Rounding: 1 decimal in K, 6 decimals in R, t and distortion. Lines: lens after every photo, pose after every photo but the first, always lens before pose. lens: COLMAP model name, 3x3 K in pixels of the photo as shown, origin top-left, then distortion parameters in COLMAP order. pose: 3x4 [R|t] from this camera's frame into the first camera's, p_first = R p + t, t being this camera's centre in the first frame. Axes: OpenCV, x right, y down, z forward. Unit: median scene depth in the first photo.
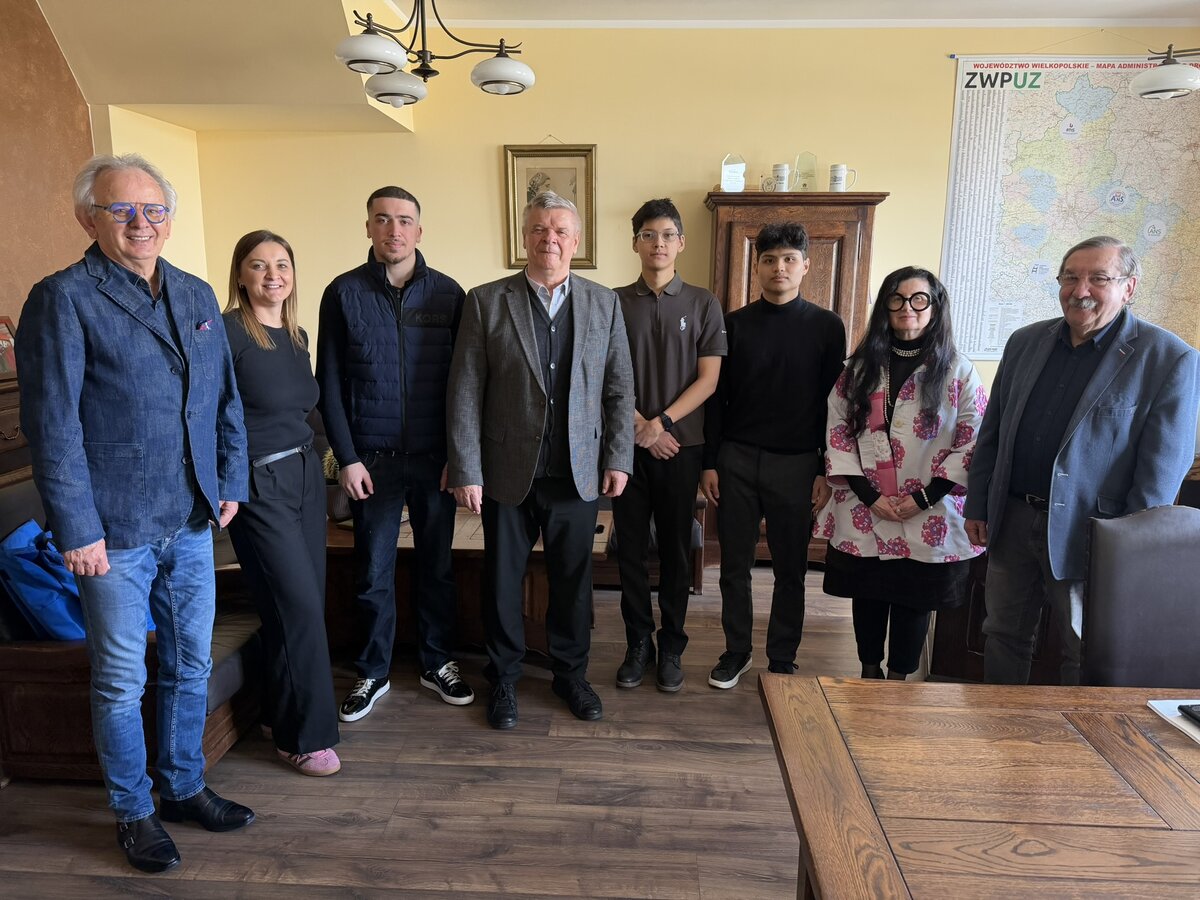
lens RADIAL K [[867.9, 0, 594.2], [0, 867.9, 452.1], [0, 0, 1]] dist [0.003556, -0.007384]
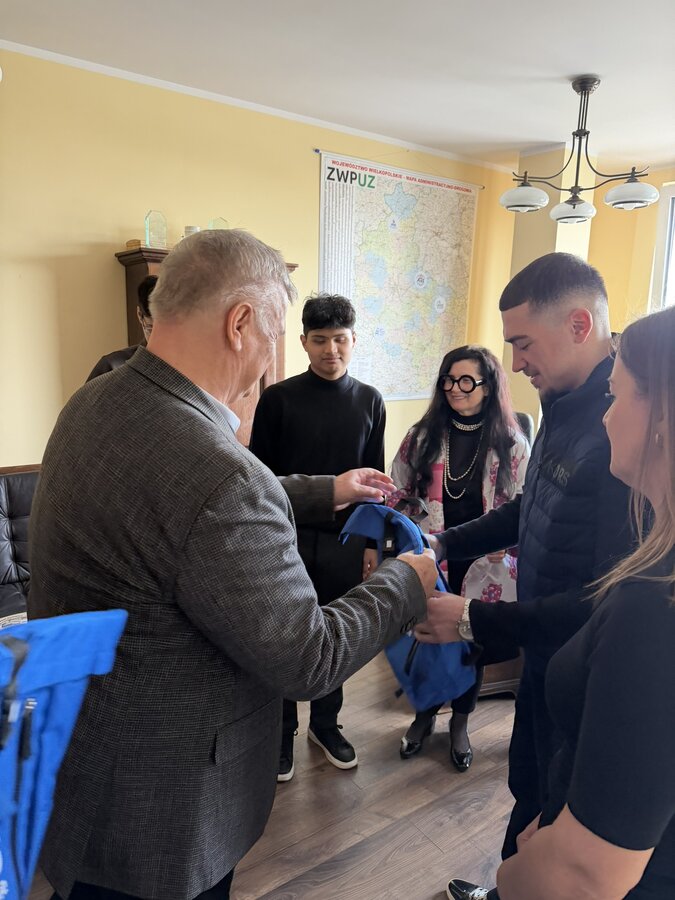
lens RADIAL K [[650.9, 0, 340.3], [0, 650.9, 456.0], [0, 0, 1]] dist [0.003556, -0.007384]
pose [[0.760281, -0.117651, 0.638852, -0.174989], [0.108520, 0.992645, 0.053659, -0.089778], [-0.640466, 0.028533, 0.767456, 0.316426]]
